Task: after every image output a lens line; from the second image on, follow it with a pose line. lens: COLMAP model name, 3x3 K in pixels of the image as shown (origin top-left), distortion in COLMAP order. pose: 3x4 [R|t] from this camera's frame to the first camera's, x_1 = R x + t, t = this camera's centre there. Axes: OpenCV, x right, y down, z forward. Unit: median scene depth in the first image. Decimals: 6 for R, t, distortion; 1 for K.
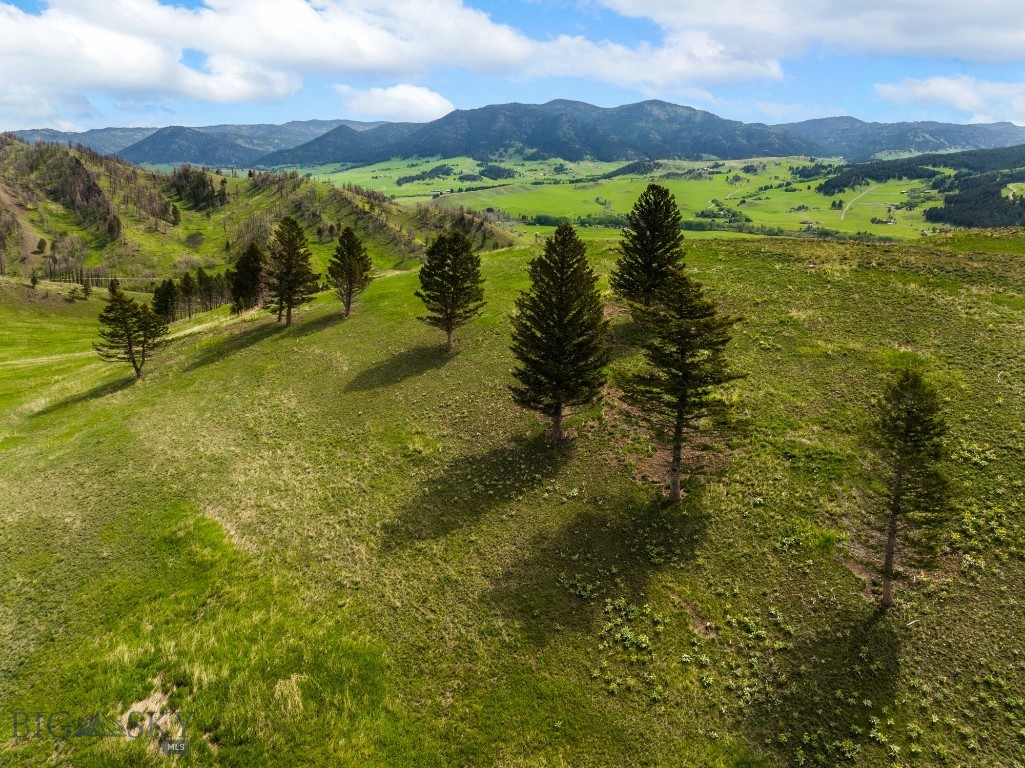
lens RADIAL K [[722.0, 0, 514.9], [0, 722.0, 385.4], [0, 0, 1]] dist [-0.043109, 0.006674]
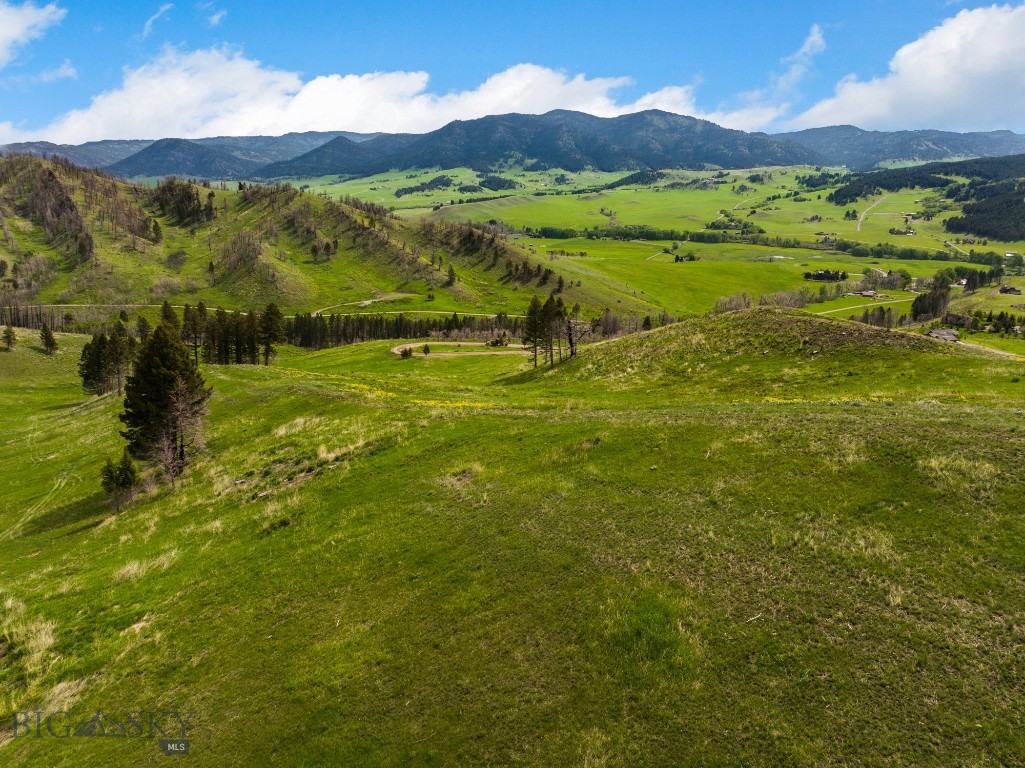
lens RADIAL K [[722.0, 0, 514.9], [0, 722.0, 385.4], [0, 0, 1]] dist [-0.043109, 0.006674]
pose [[0.999982, -0.005667, 0.002152, -0.006000], [0.005696, 0.999890, -0.013701, -0.008028], [-0.002075, 0.013713, 0.999904, 0.026367]]
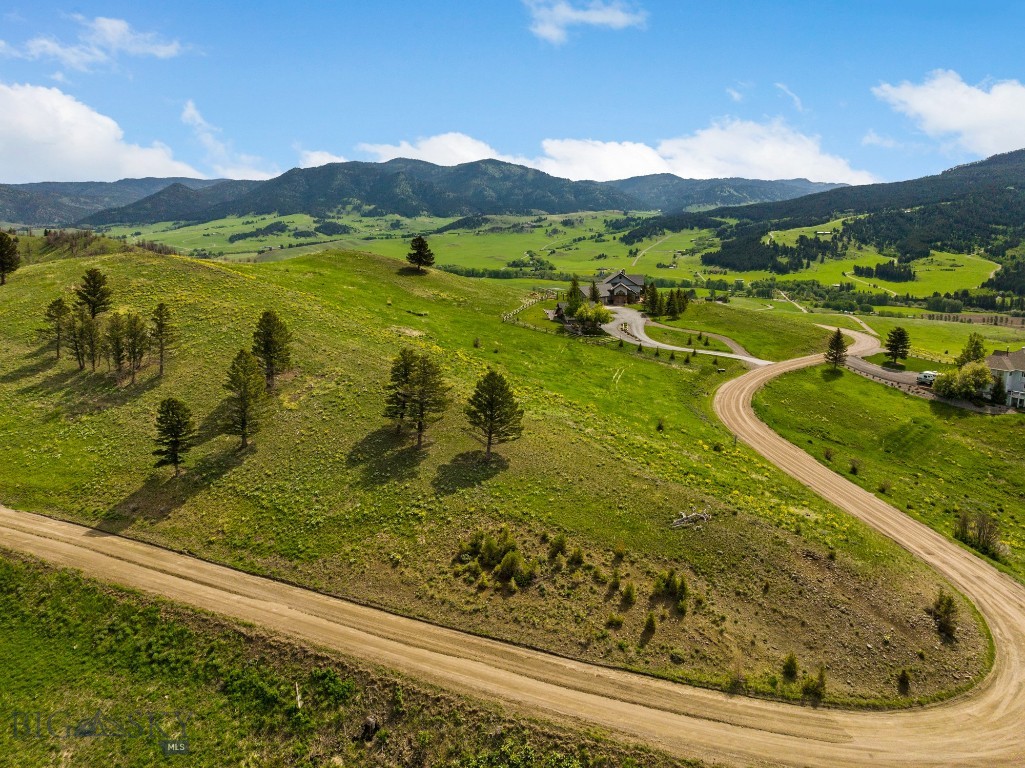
lens RADIAL K [[722.0, 0, 514.9], [0, 722.0, 385.4], [0, 0, 1]] dist [-0.043109, 0.006674]
pose [[0.980937, -0.049436, 0.187933, 0.034025], [0.062890, 0.995815, -0.066314, 0.012795], [-0.183868, 0.076869, 0.979941, -0.041185]]
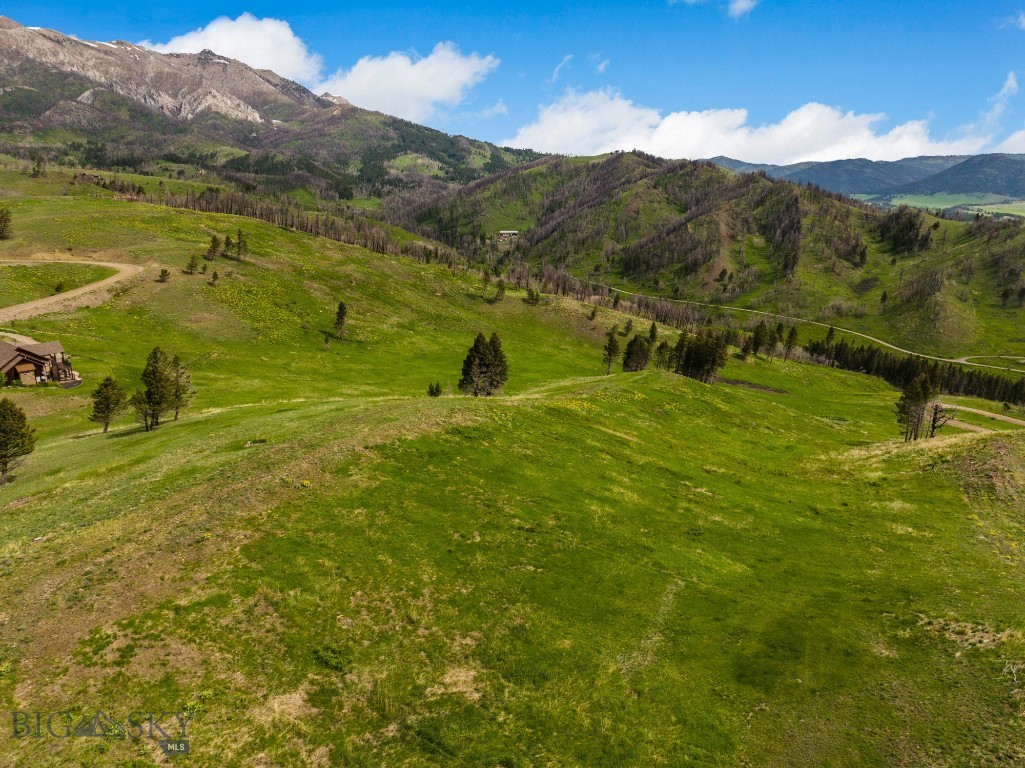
lens RADIAL K [[722.0, 0, 514.9], [0, 722.0, 385.4], [0, 0, 1]] dist [-0.043109, 0.006674]
pose [[0.534663, 0.223445, -0.814989, 0.032200], [-0.251160, 0.962848, 0.099214, -0.013472], [0.806879, 0.151647, 0.570920, 0.022960]]
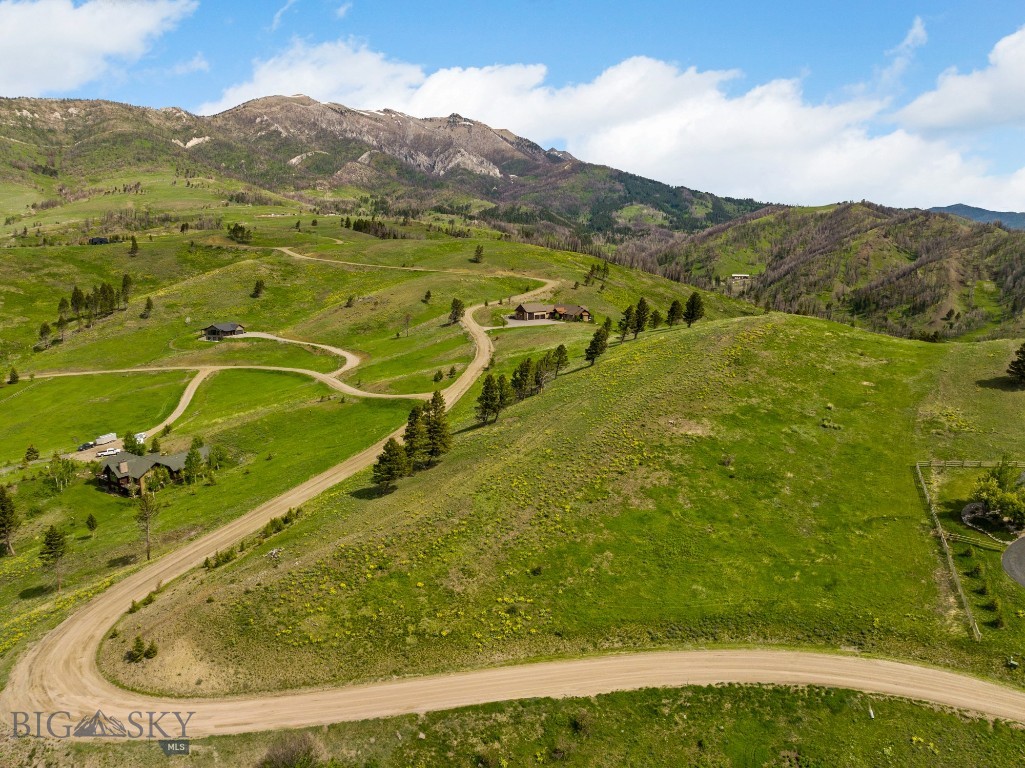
lens RADIAL K [[722.0, 0, 514.9], [0, 722.0, 385.4], [0, 0, 1]] dist [-0.043109, 0.006674]
pose [[0.280579, 0.194498, -0.939918, 0.078728], [-0.285306, 0.951893, 0.111807, 0.000721], [0.916447, 0.236794, 0.322573, -0.021802]]
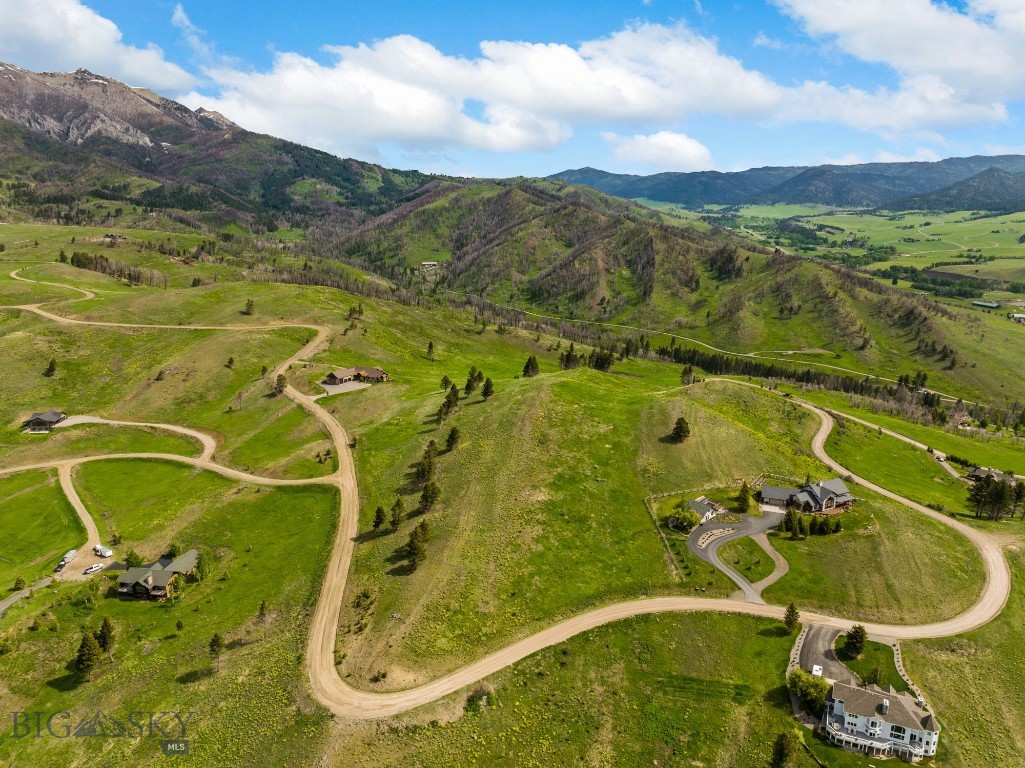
lens RADIAL K [[722.0, 0, 514.9], [0, 722.0, 385.4], [0, 0, 1]] dist [-0.043109, 0.006674]
pose [[0.671437, 0.188287, -0.716743, 0.098178], [-0.216427, 0.974840, 0.053342, -0.012548], [0.708753, 0.119307, 0.695295, -0.062458]]
